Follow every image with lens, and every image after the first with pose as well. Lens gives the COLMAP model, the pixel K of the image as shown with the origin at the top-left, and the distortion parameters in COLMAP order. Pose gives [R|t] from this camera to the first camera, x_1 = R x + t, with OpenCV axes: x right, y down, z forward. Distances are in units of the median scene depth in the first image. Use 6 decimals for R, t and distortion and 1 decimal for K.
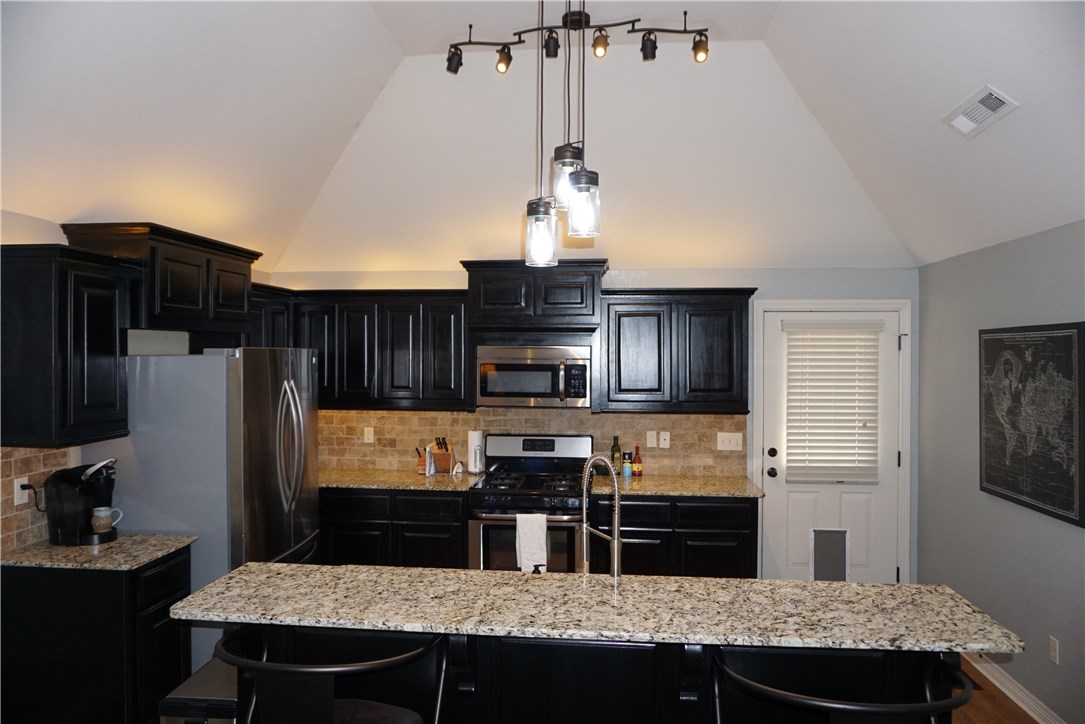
lens RADIAL K [[723.7, 0, 541.6], [0, 723.7, 361.5], [0, 0, 1]] dist [-0.058019, 0.048571]
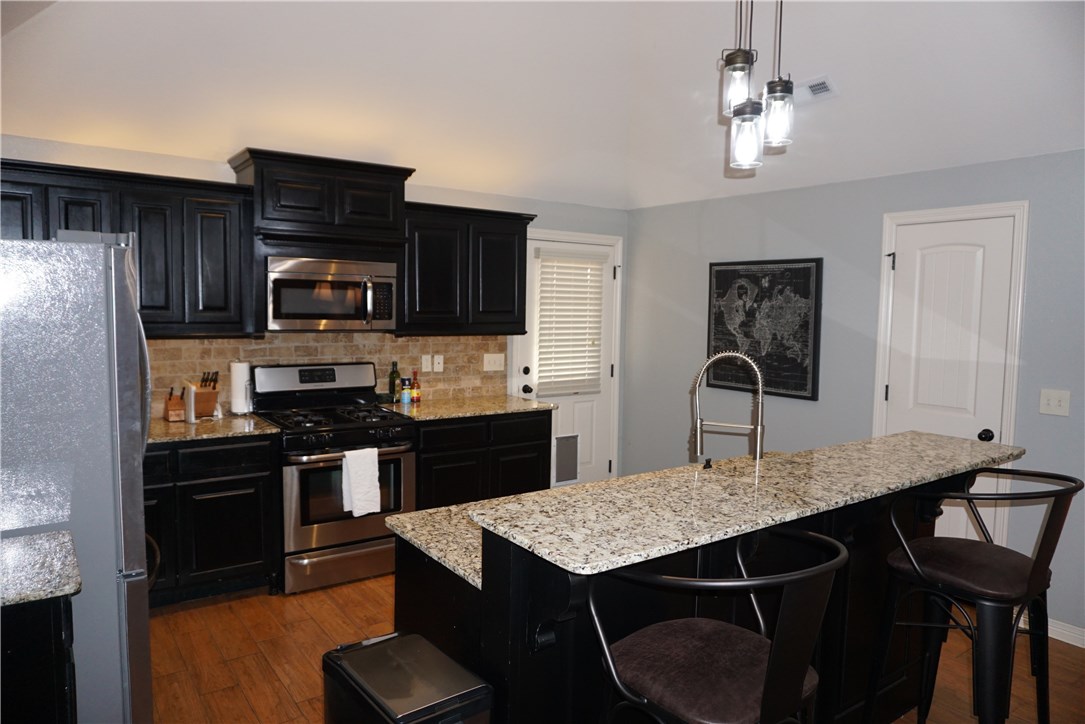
lens RADIAL K [[720.8, 0, 542.5], [0, 720.8, 362.0], [0, 0, 1]] dist [-0.057468, 0.042562]
pose [[0.745189, -0.042784, 0.665479, -0.399253], [-0.011412, 0.996975, 0.076875, 0.031244], [-0.666756, -0.064881, 0.742447, 0.187768]]
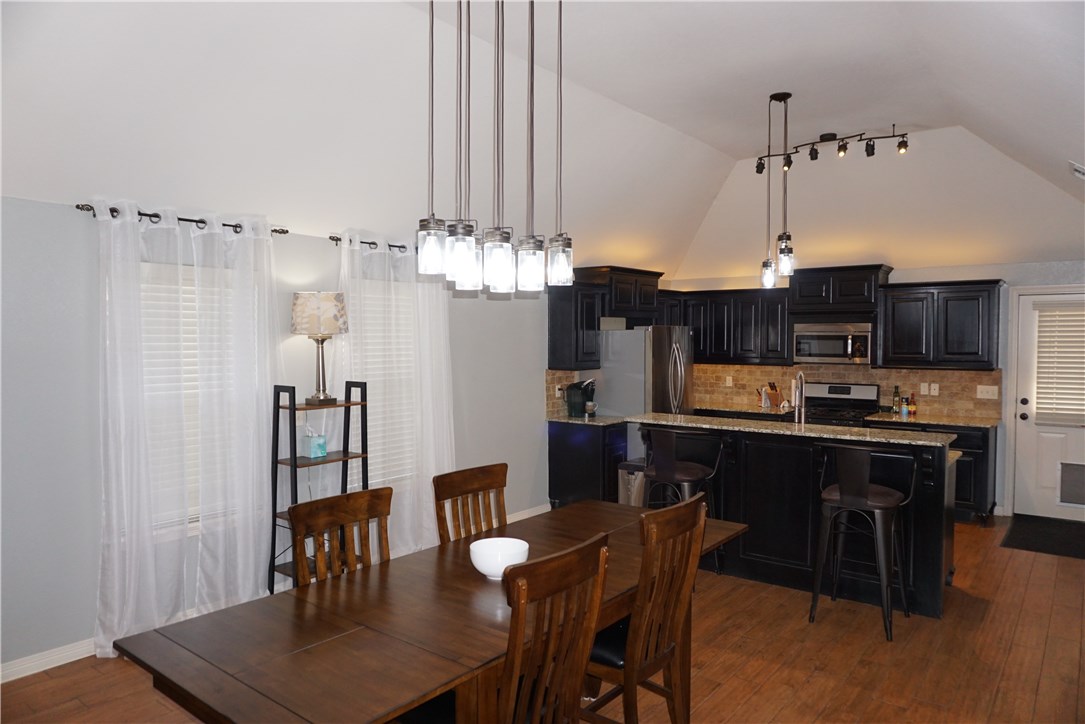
lens RADIAL K [[720.8, 0, 542.5], [0, 720.8, 362.0], [0, 0, 1]] dist [-0.057468, 0.042562]
pose [[0.848713, 0.014371, -0.528658, 0.268024], [-0.000641, 0.999658, 0.026147, 0.020839], [0.528853, -0.021852, 0.848432, -0.602055]]
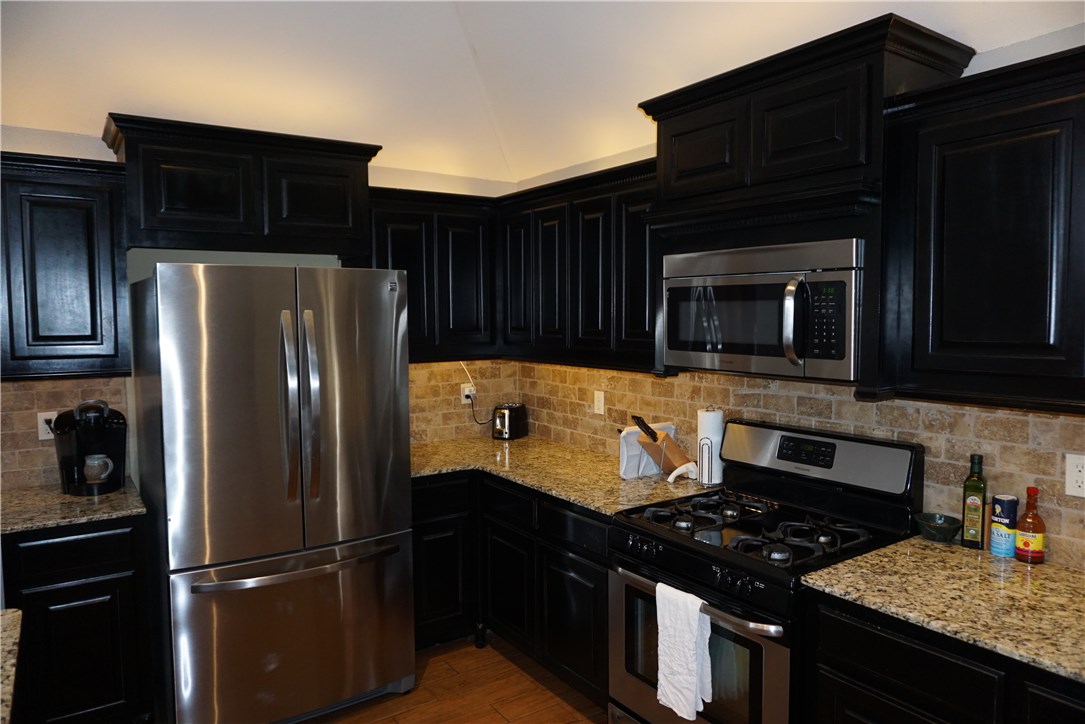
lens RADIAL K [[723.7, 0, 541.6], [0, 723.7, 361.5], [0, 0, 1]] dist [-0.058019, 0.048571]
pose [[0.644982, 0.043257, -0.762972, 0.267879], [0.000355, 0.998380, 0.056903, 0.027083], [0.764197, -0.036972, 0.643922, 0.575985]]
